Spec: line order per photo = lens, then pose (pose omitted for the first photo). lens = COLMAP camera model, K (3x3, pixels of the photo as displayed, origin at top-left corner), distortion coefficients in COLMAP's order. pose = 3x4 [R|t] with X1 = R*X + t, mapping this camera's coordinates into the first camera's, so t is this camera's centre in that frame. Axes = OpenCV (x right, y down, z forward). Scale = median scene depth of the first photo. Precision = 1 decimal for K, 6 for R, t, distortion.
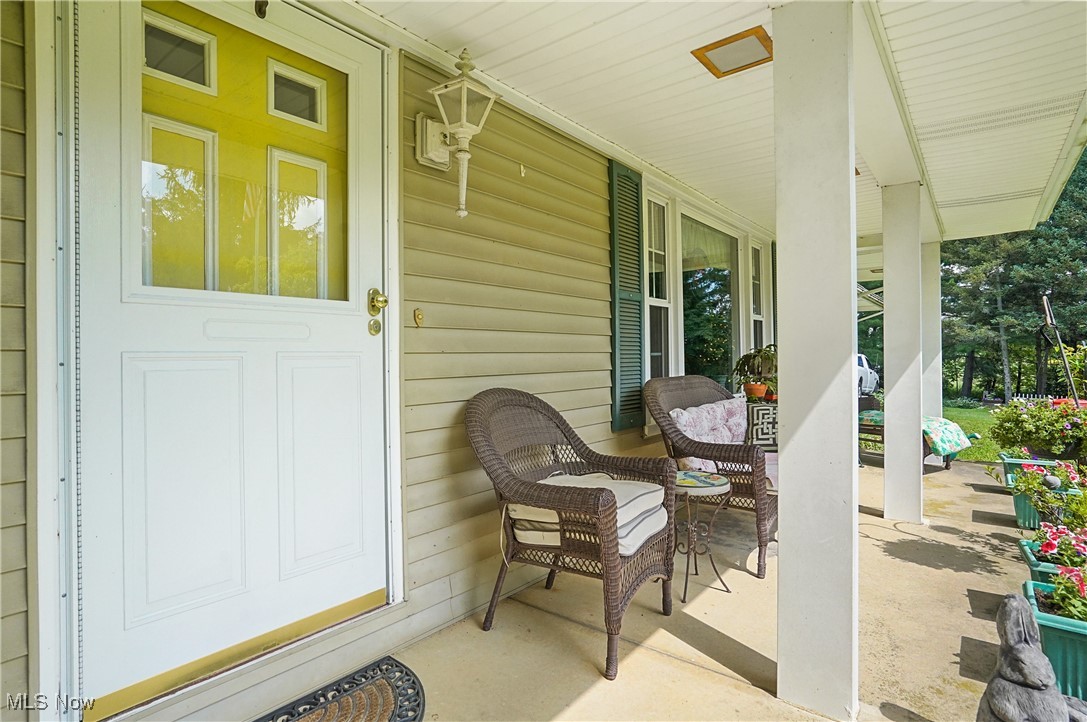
lens RADIAL K [[557.5, 0, 543.3], [0, 557.5, 365.4], [0, 0, 1]] dist [-0.016217, 0.000963]
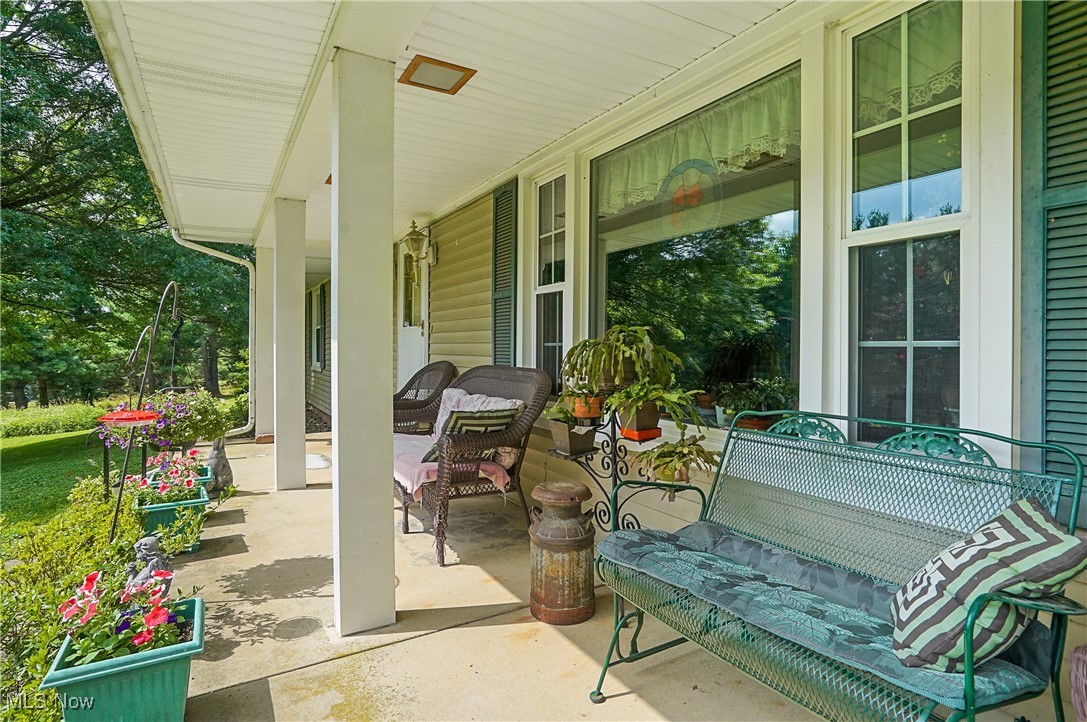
lens RADIAL K [[557.5, 0, 530.3], [0, 557.5, 332.7], [0, 0, 1]] dist [-0.016217, 0.000963]
pose [[-0.374689, -0.008479, -0.927112, 1.344119], [-0.007211, 0.999955, -0.006231, -0.040091], [0.927122, 0.004351, -0.374734, 1.635749]]
